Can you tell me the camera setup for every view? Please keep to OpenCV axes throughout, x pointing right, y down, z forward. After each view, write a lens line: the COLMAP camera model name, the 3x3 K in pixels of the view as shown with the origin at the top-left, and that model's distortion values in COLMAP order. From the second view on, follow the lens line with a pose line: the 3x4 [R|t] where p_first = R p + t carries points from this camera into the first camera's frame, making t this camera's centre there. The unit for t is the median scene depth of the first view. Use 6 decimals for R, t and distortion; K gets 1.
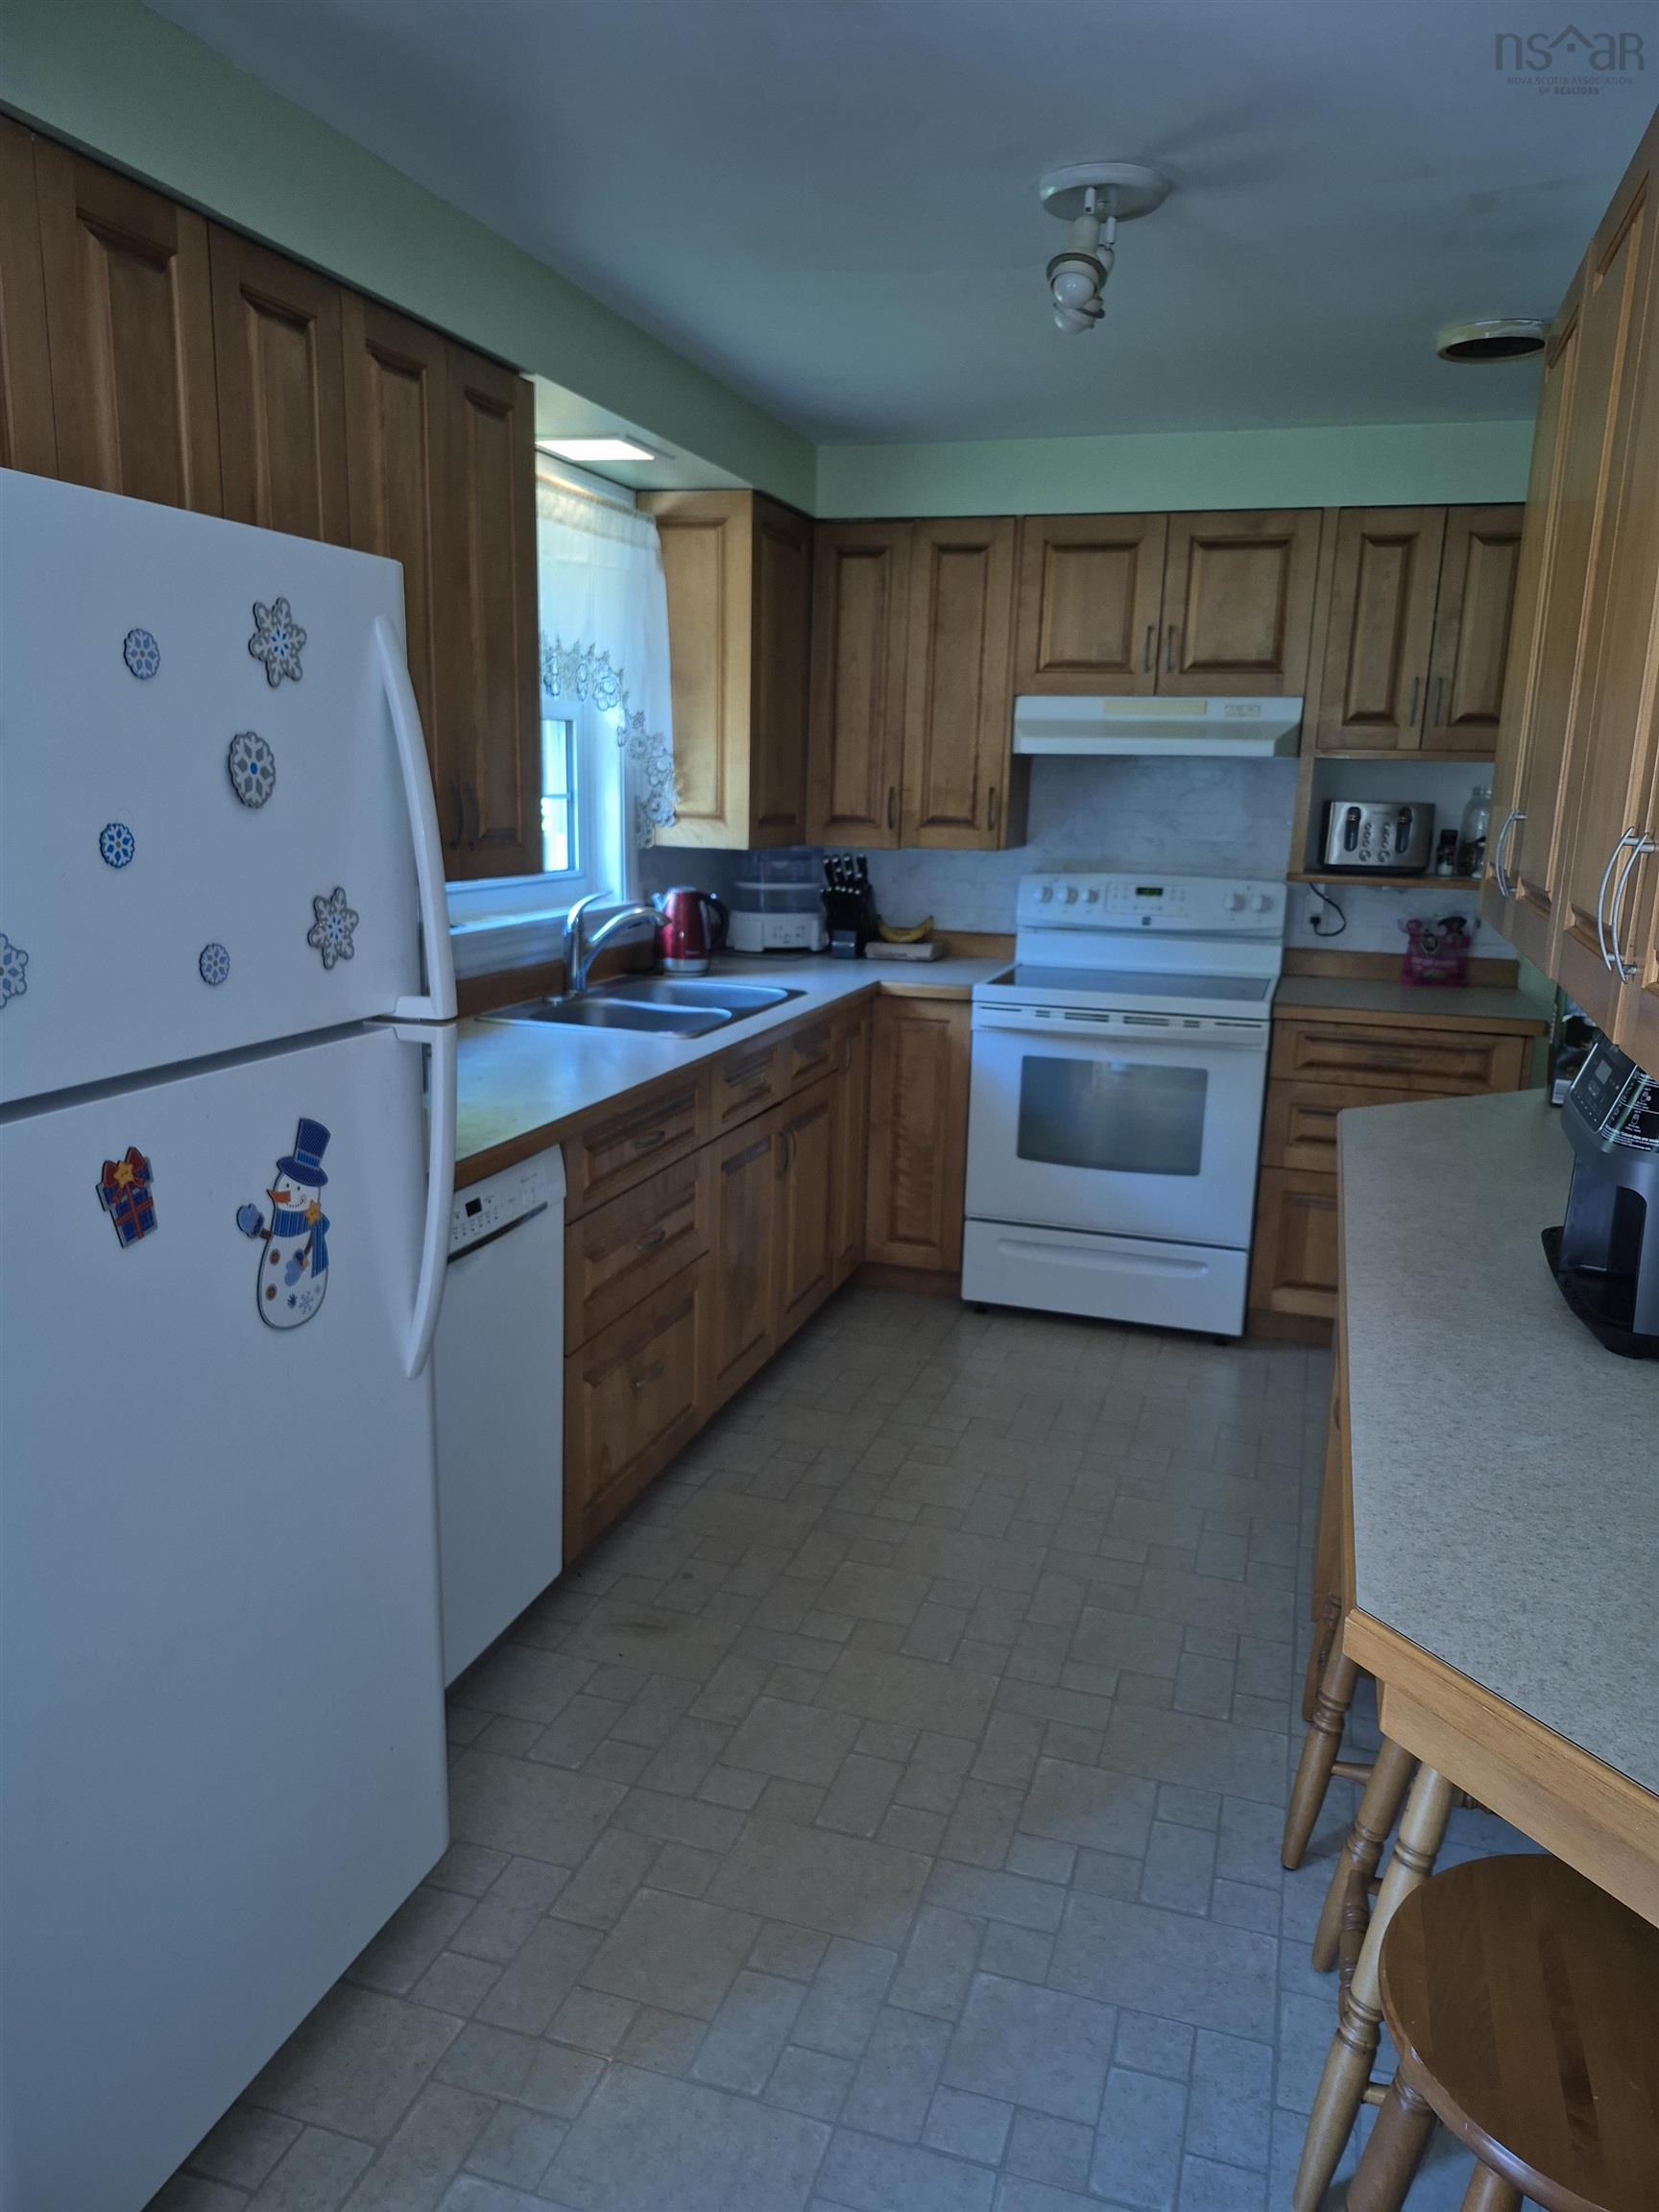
lens RADIAL K [[1564.5, 0, 833.4], [0, 1564.5, 1139.5], [0, 0, 1]] dist [0.076259, -0.086729]
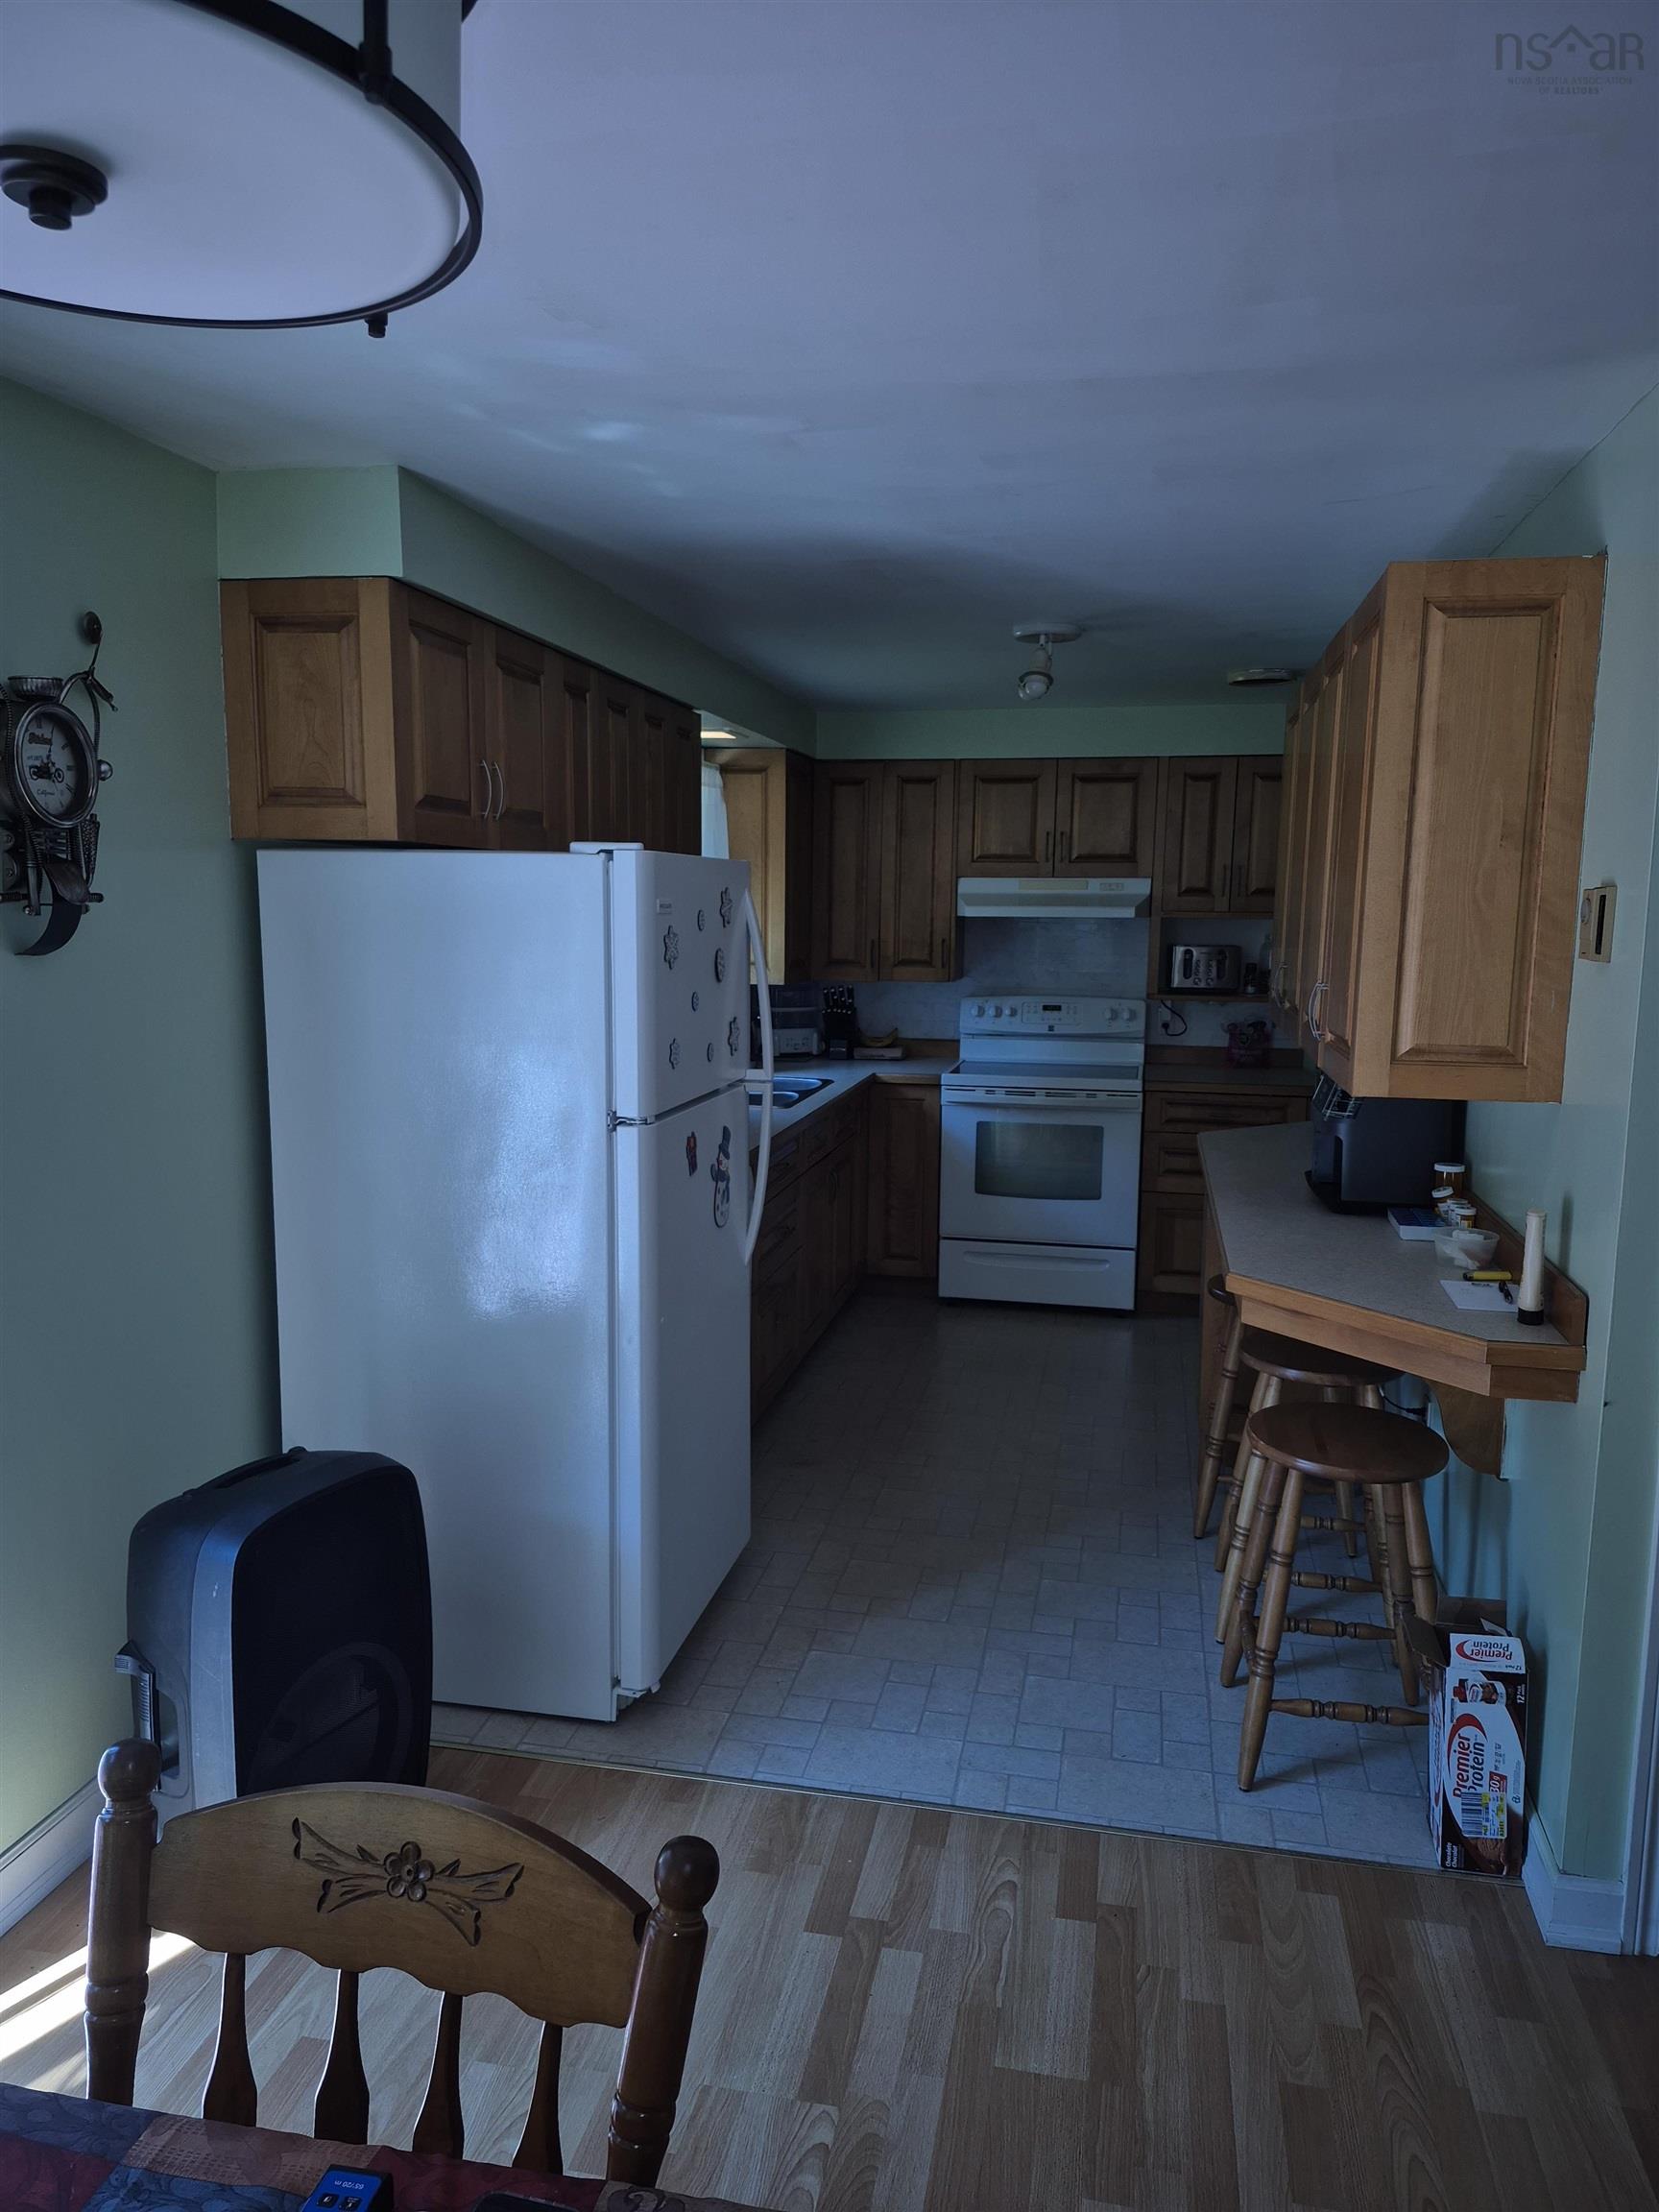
lens RADIAL K [[1564.5, 0, 828.8], [0, 1564.5, 1126.1], [0, 0, 1]] dist [0.076259, -0.086729]
pose [[0.994551, -0.029533, 0.099984, -0.171358], [0.037753, 0.995971, -0.081347, 0.067461], [-0.097178, 0.084678, 0.991658, -0.450815]]
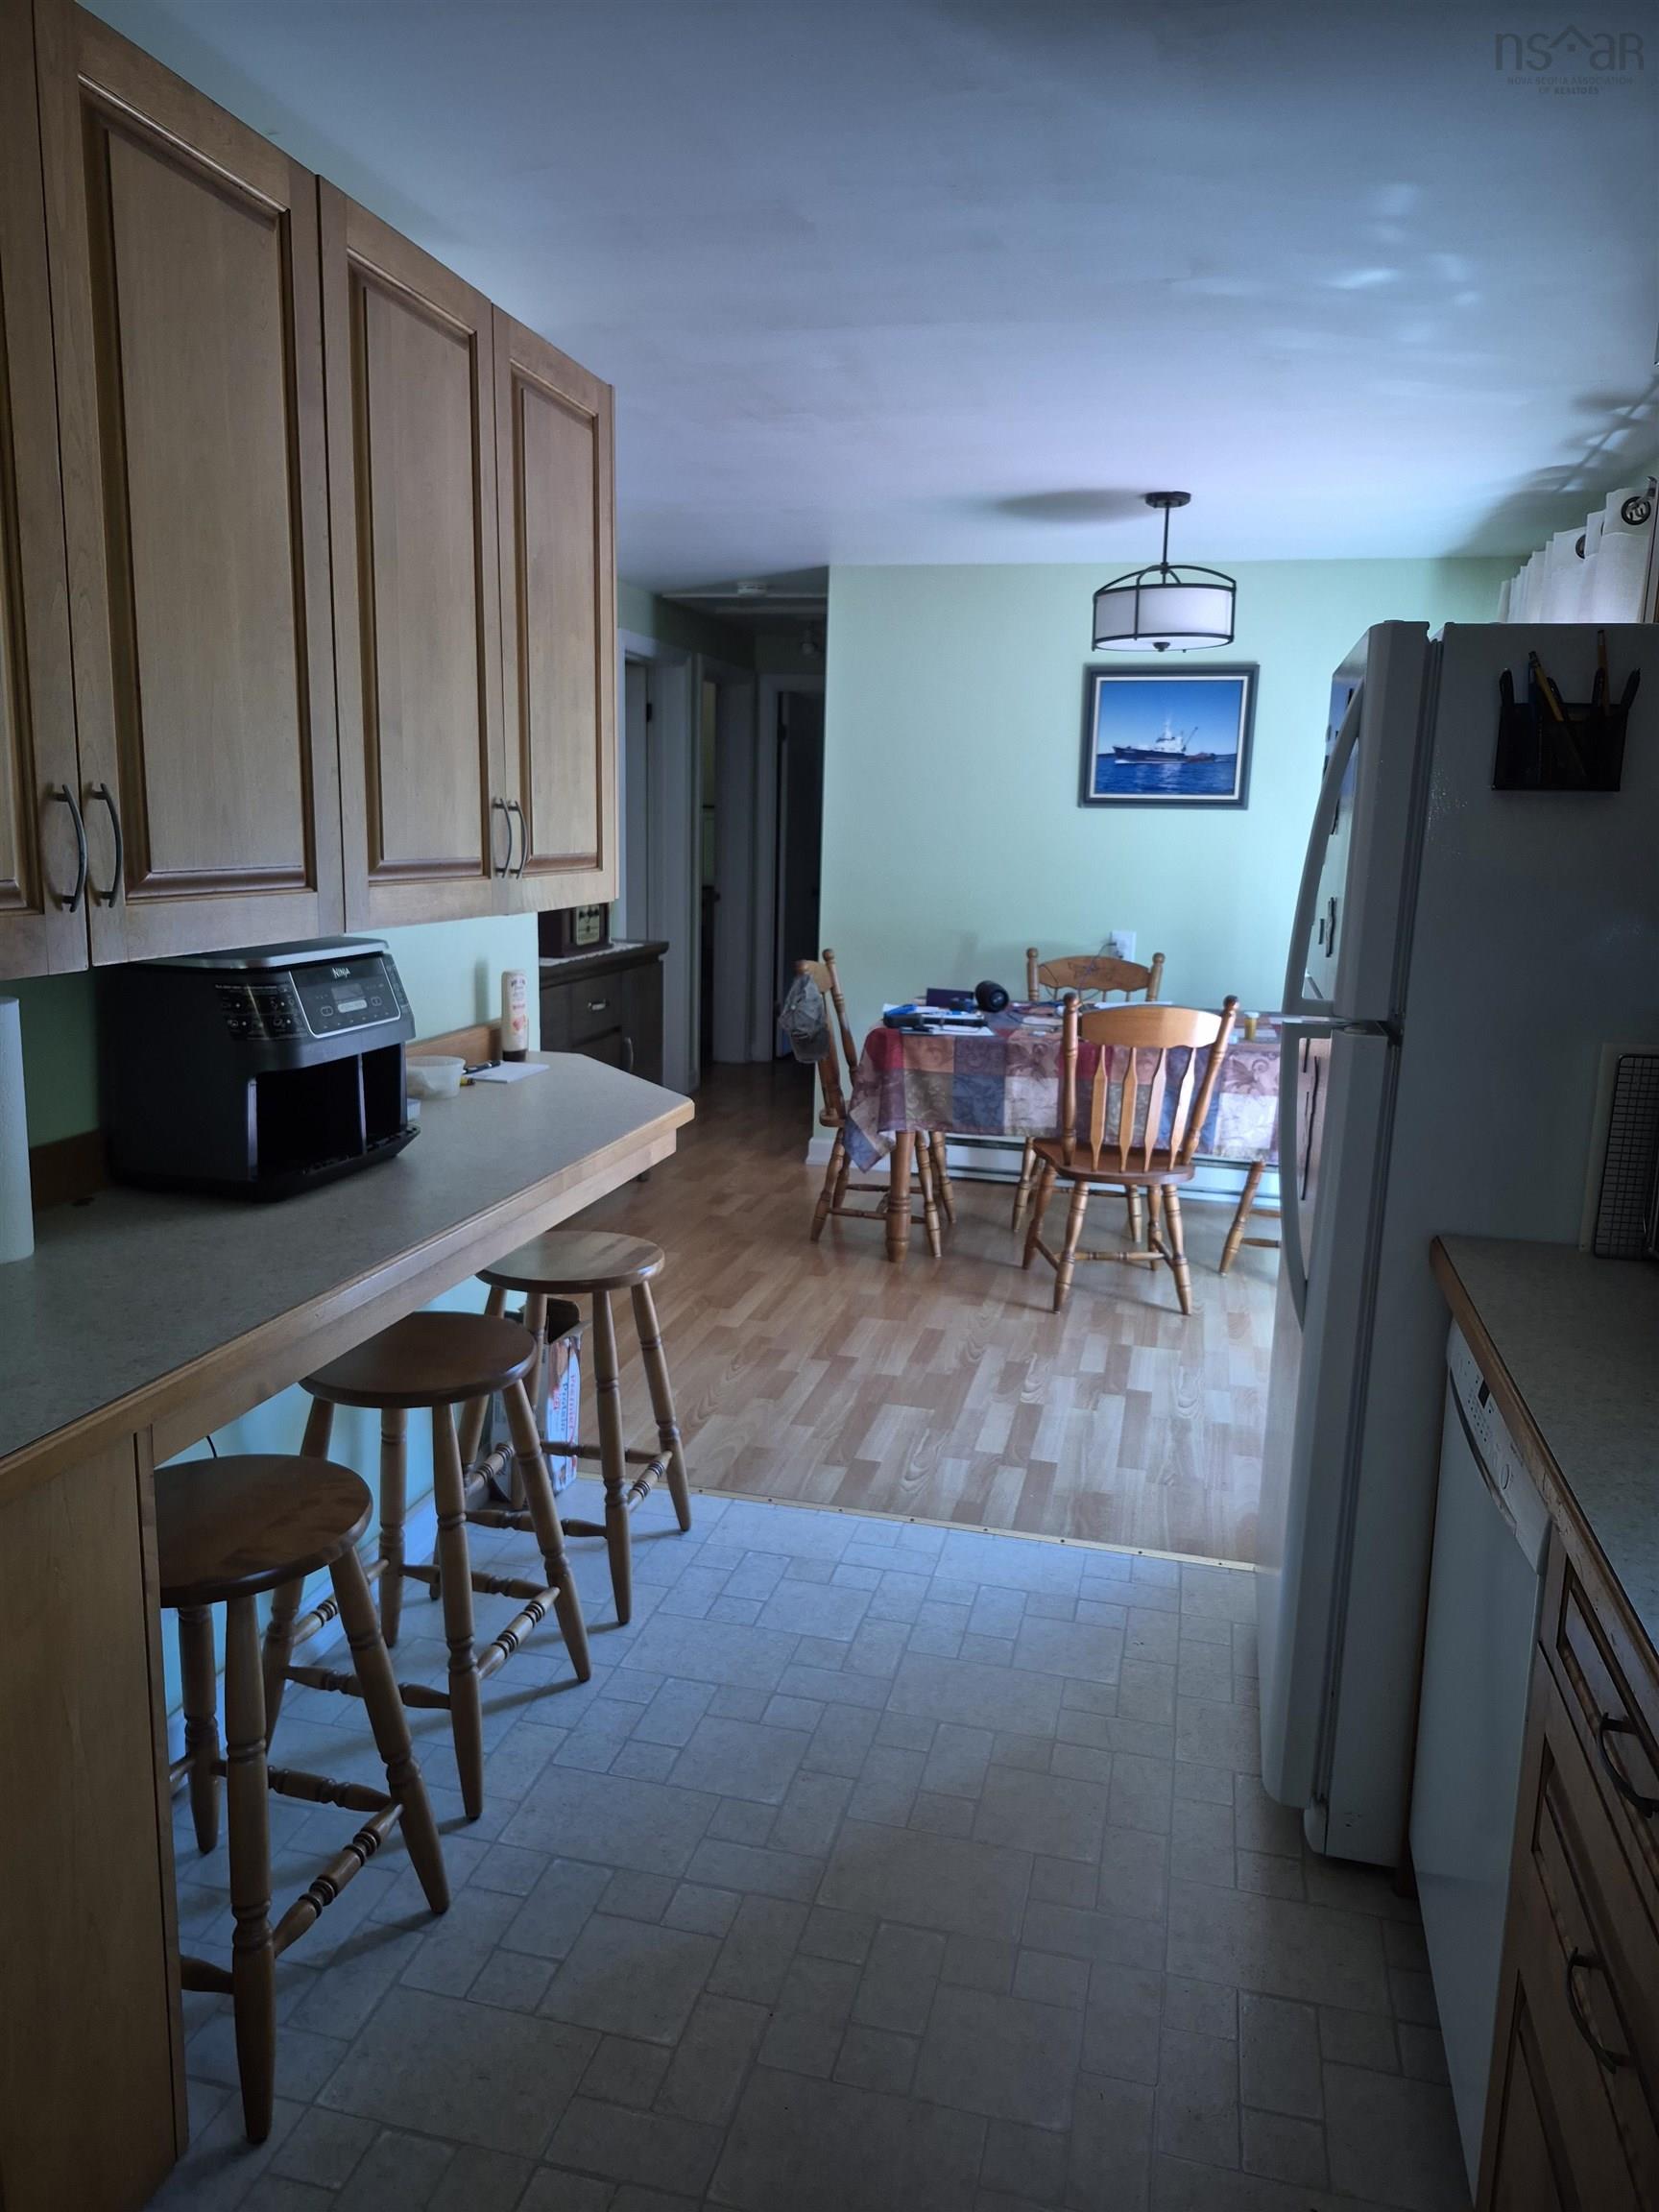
lens RADIAL K [[1564.5, 0, 823.8], [0, 1564.5, 1106.3], [0, 0, 1]] dist [0.076259, -0.086729]
pose [[-0.996928, -0.035623, -0.069756, 0.081793], [-0.061354, 0.908772, 0.412757, -0.224297], [0.048689, 0.415769, -0.908166, 0.959128]]
